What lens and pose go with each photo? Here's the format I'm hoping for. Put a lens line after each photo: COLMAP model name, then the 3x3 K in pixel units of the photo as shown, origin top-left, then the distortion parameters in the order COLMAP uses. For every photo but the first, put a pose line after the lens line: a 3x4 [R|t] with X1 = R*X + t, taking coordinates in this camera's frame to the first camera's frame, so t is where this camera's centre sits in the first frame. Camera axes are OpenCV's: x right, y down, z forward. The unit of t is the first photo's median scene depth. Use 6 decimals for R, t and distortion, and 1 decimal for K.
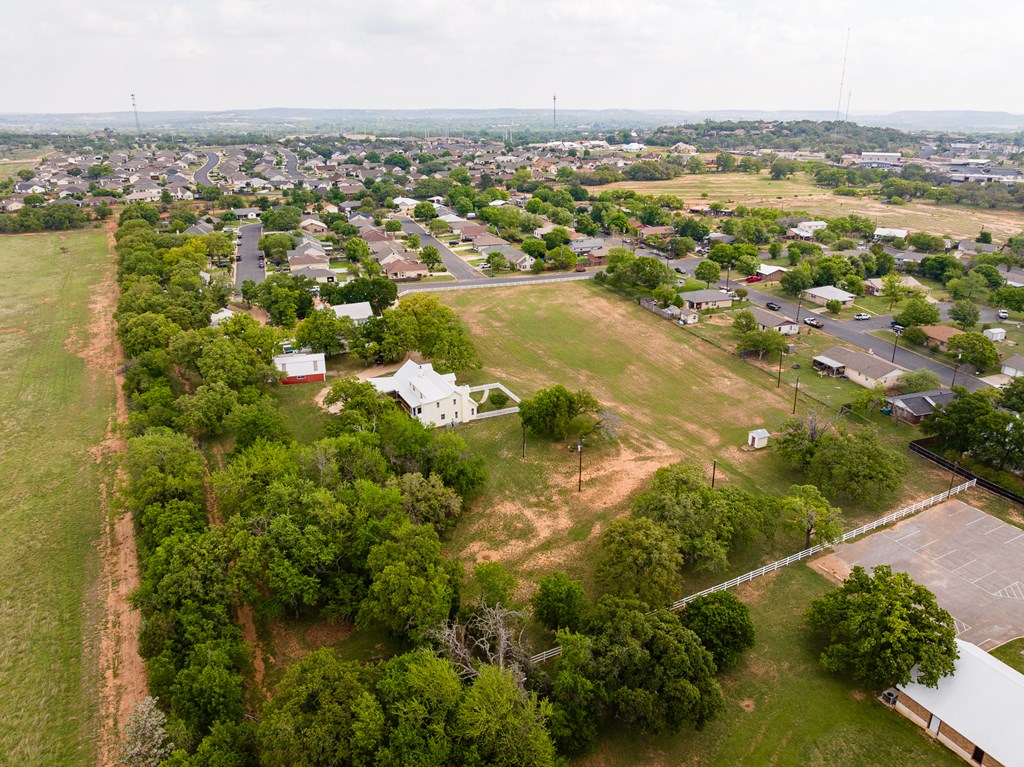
lens RADIAL K [[725.8, 0, 512.0], [0, 725.8, 383.5], [0, 0, 1]] dist [-0.037303, 0.000872]
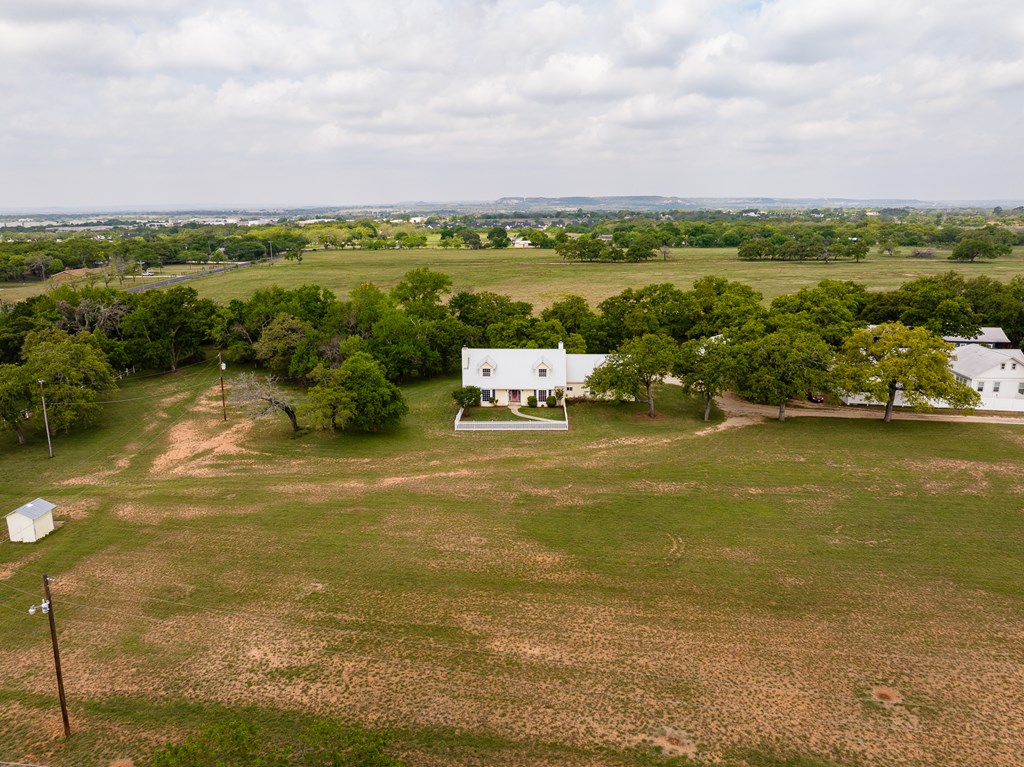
lens RADIAL K [[728.4, 0, 514.0], [0, 728.4, 379.2], [0, 0, 1]] dist [-0.035266, -0.002937]
pose [[-0.473897, 0.213440, -0.854321, 0.348478], [-0.304172, 0.870786, 0.386280, -0.172083], [0.826378, 0.442917, -0.347740, 0.846125]]
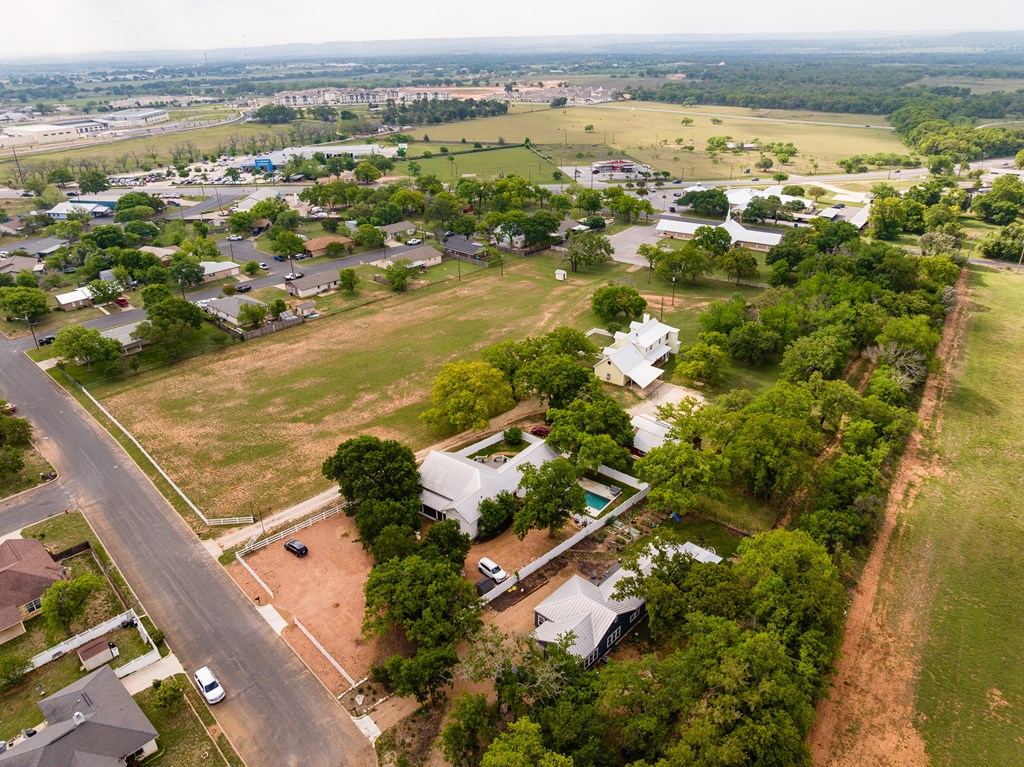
lens RADIAL K [[714.4, 0, 509.7], [0, 714.4, 379.4], [0, 0, 1]] dist [-0.037948, 0.005637]
pose [[-0.475237, -0.371334, 0.797660, -0.620008], [0.327287, 0.766917, 0.552016, -0.422915], [-0.816721, 0.523402, -0.242935, 0.996398]]
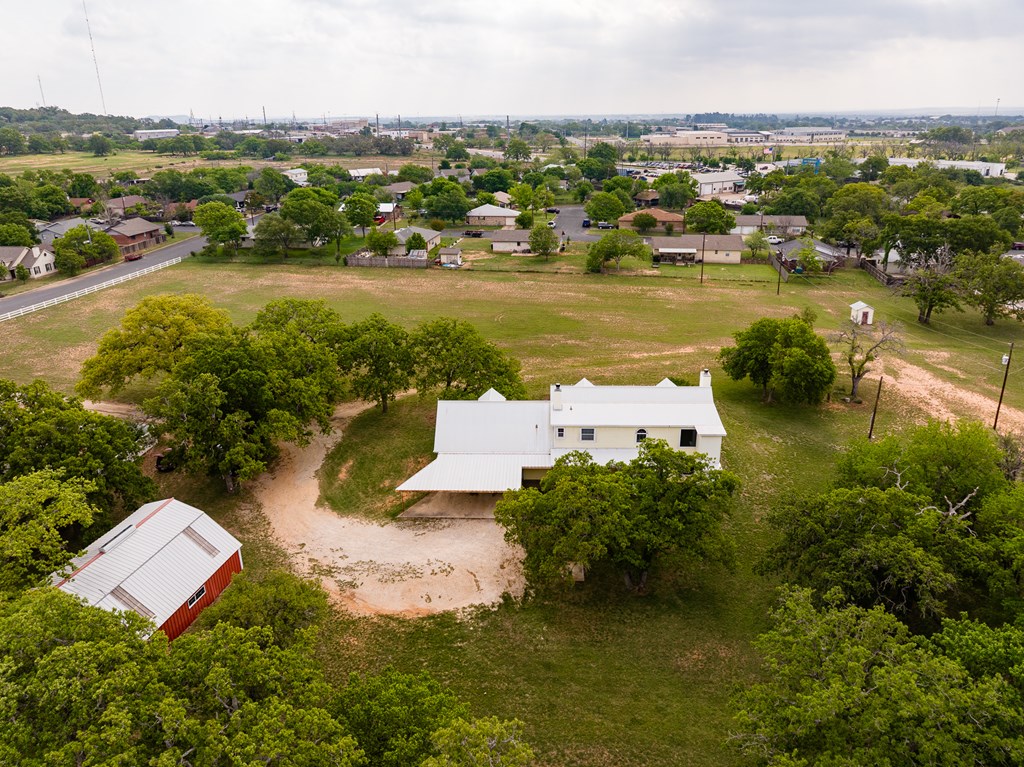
lens RADIAL K [[724.2, 0, 519.9], [0, 724.2, 358.9], [0, 0, 1]] dist [-0.038892, -0.000494]
pose [[0.471656, -0.288765, 0.833160, -0.331927], [0.324040, 0.935508, 0.140796, -0.072185], [-0.820084, 0.203570, 0.534809, 0.546798]]
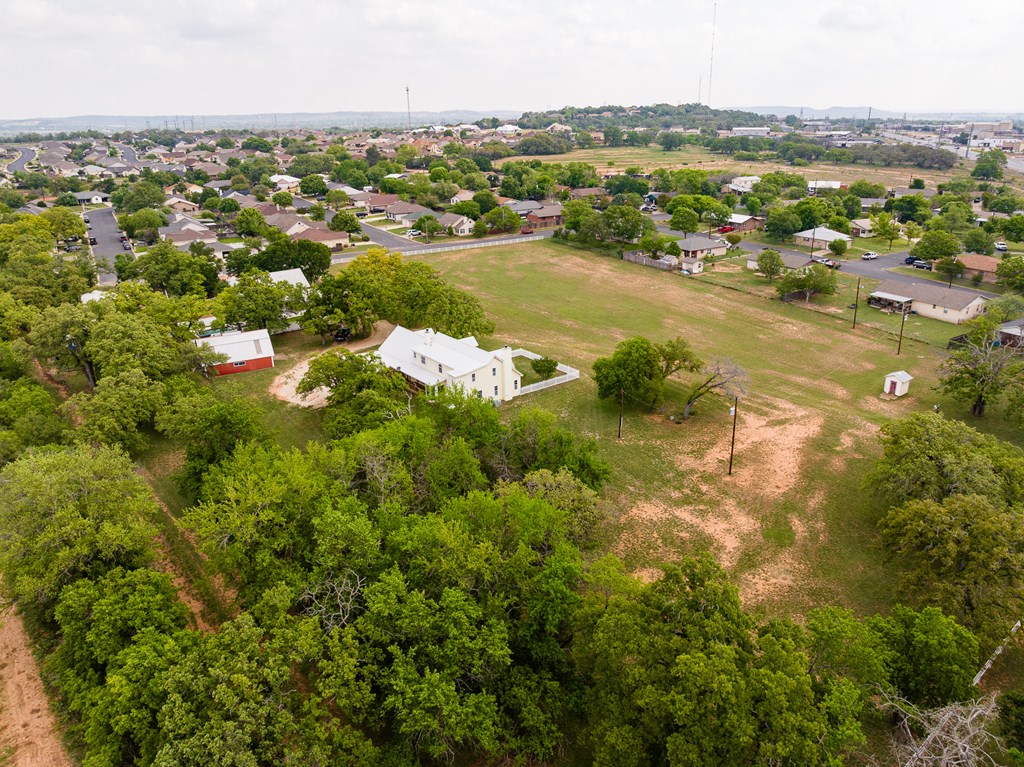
lens RADIAL K [[732.1, 0, 513.2], [0, 732.1, 368.2], [0, 0, 1]] dist [-0.041727, 0.004462]
pose [[0.977188, -0.081139, 0.196265, -0.129305], [0.086469, 0.996079, -0.018727, 0.023686], [-0.193976, 0.035270, 0.980372, 0.196986]]
